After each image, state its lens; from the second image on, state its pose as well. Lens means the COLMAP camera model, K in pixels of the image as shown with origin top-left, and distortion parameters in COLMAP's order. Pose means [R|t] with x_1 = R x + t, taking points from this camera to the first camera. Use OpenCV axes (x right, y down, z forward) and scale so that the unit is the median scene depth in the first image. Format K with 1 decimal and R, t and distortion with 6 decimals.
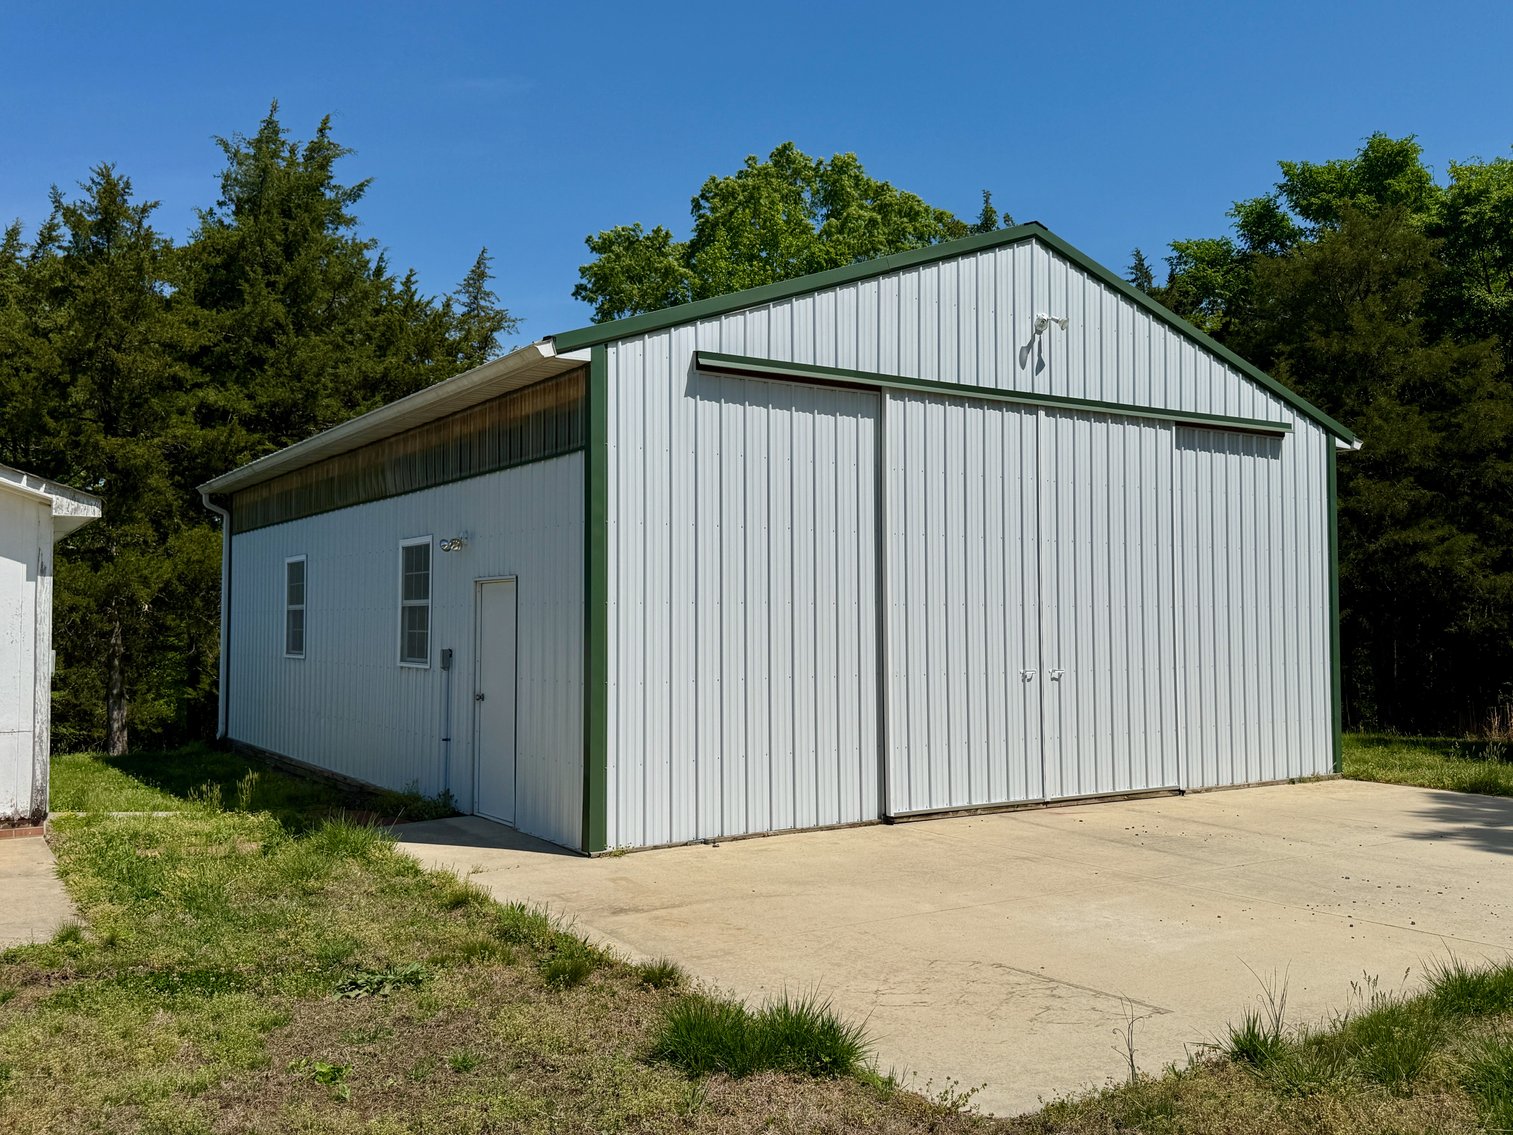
lens RADIAL K [[1254.1, 0, 761.2], [0, 1254.1, 575.0], [0, 0, 1]] dist [0.143592, -0.240597]
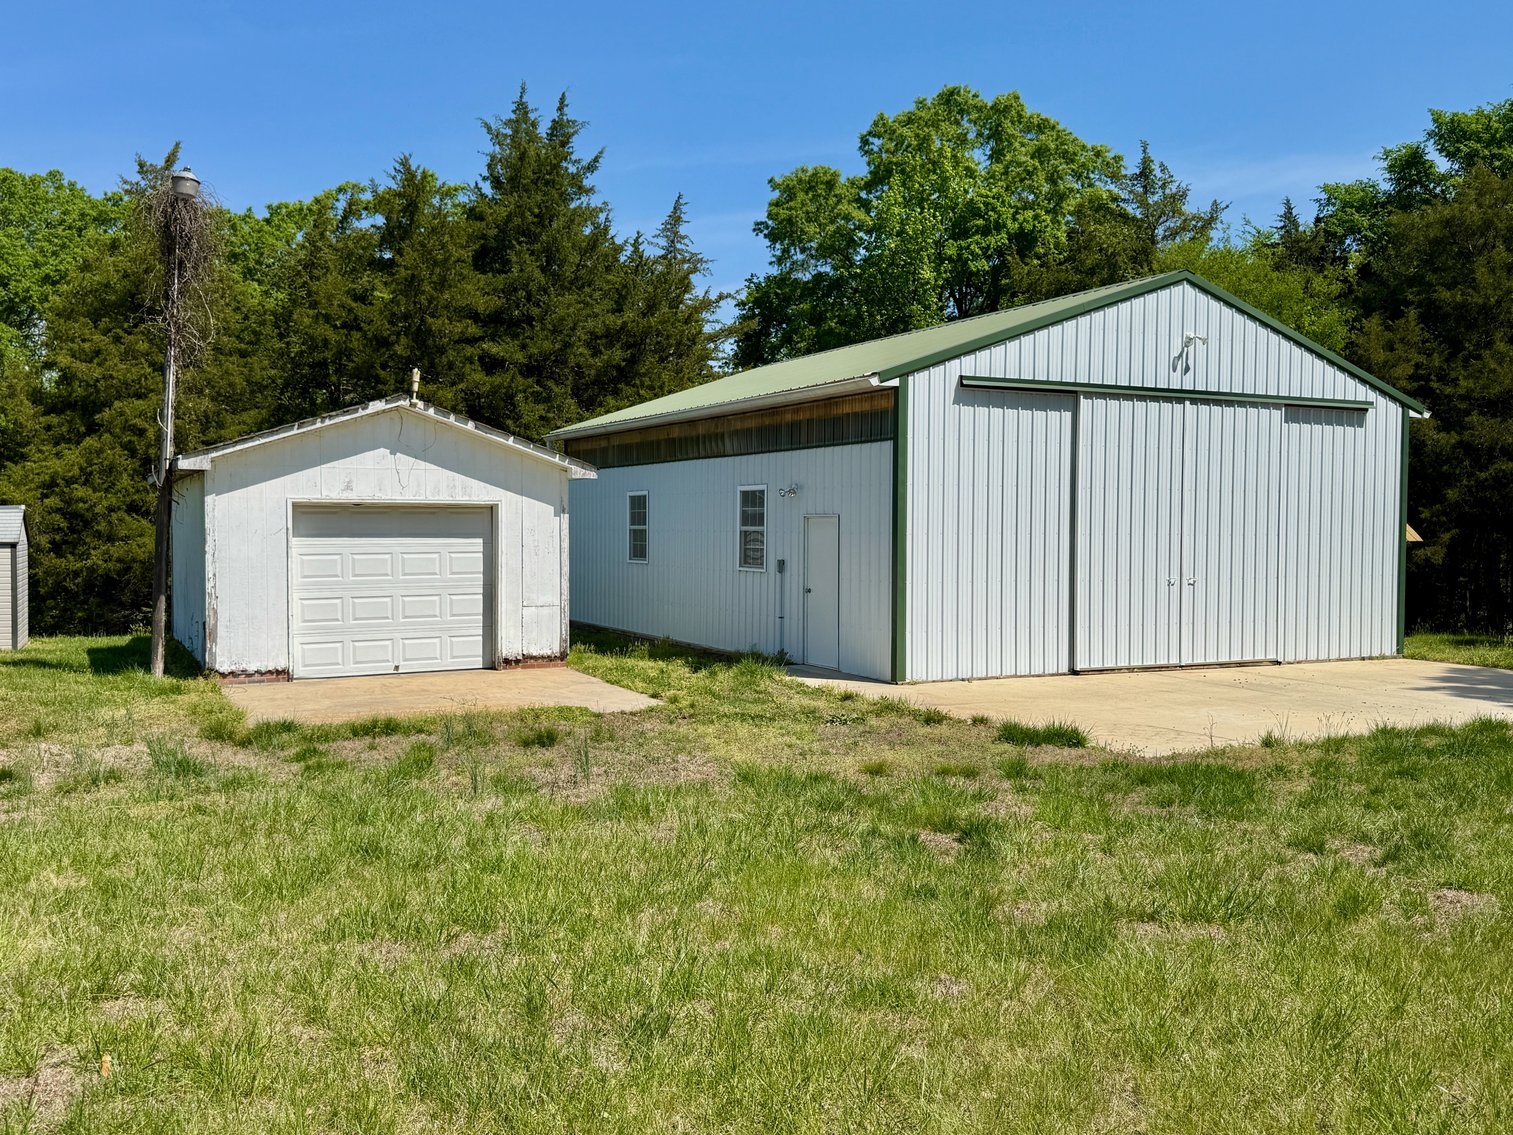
lens RADIAL K [[1254.1, 0, 761.2], [0, 1254.1, 575.0], [0, 0, 1]] dist [0.143592, -0.240597]
pose [[0.994370, 0.012277, -0.105252, -0.103370], [-0.004456, 0.997232, 0.074222, -0.034083], [0.105871, -0.073335, 0.991672, -0.491415]]
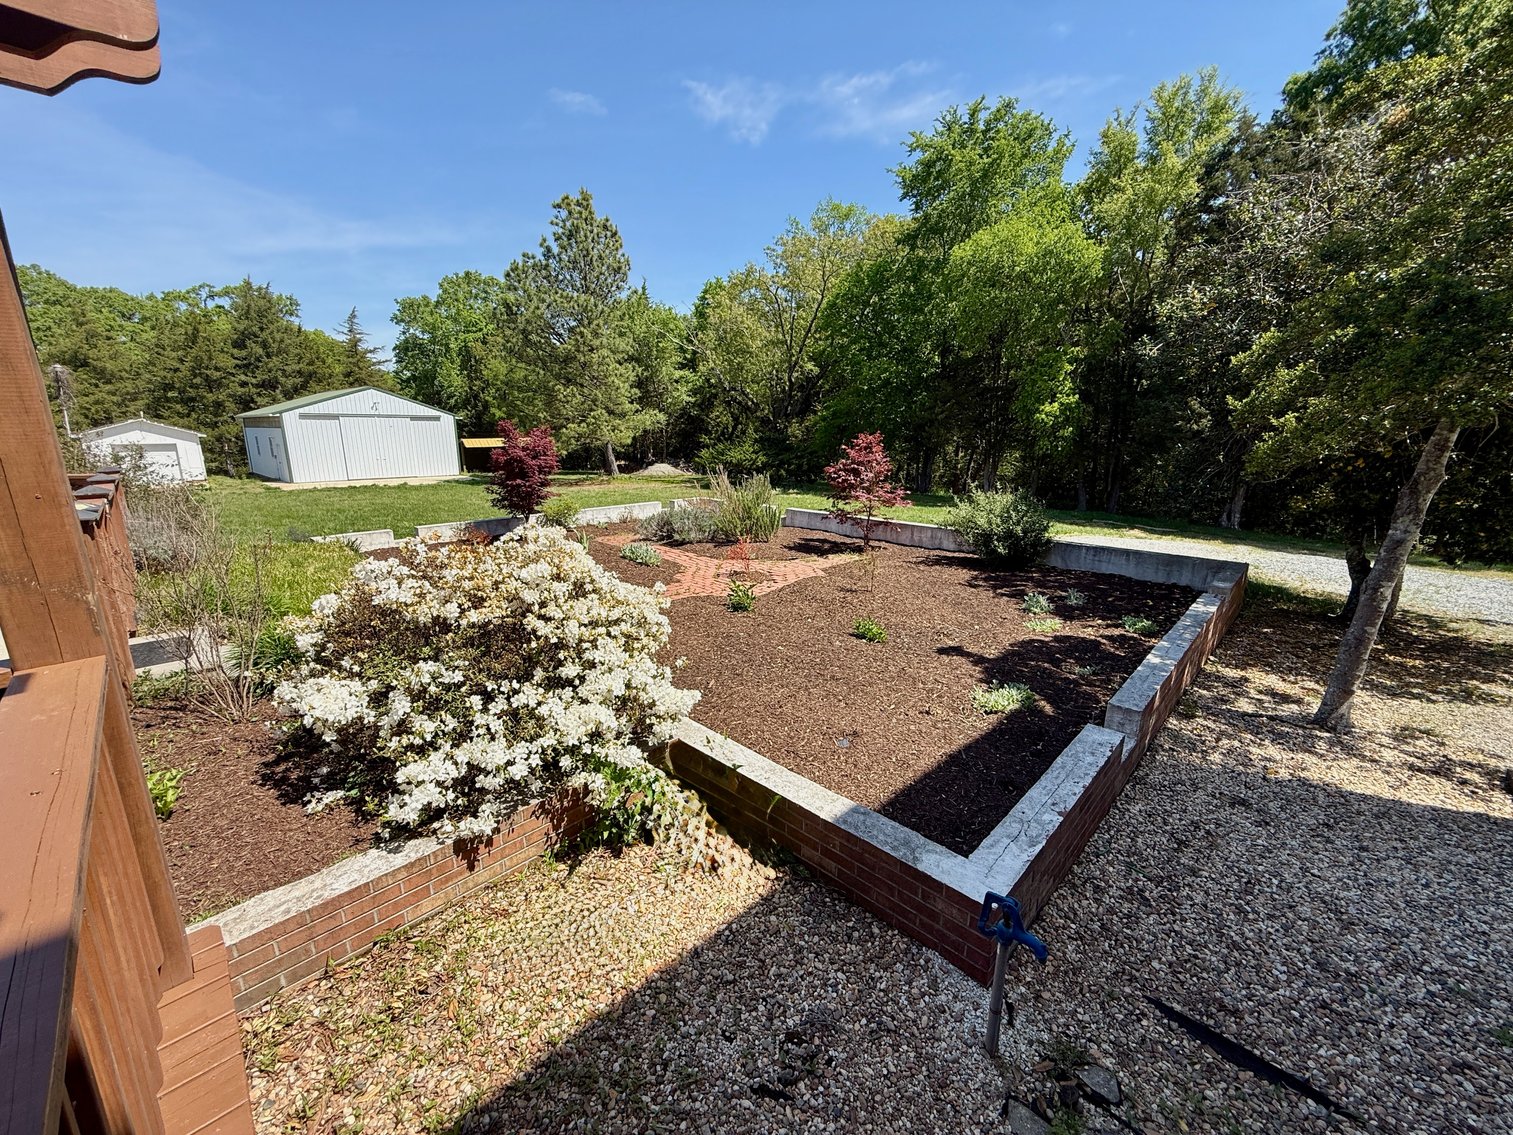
lens RADIAL K [[611.8, 0, 756.5], [0, 611.8, 567.5], [0, 0, 1]] dist [-0.011005, -0.000141]
pose [[0.974079, -0.041381, 0.222390, 1.282050], [-0.014502, 0.969679, 0.243950, -0.159221], [-0.225742, -0.240852, 0.943944, -2.329700]]
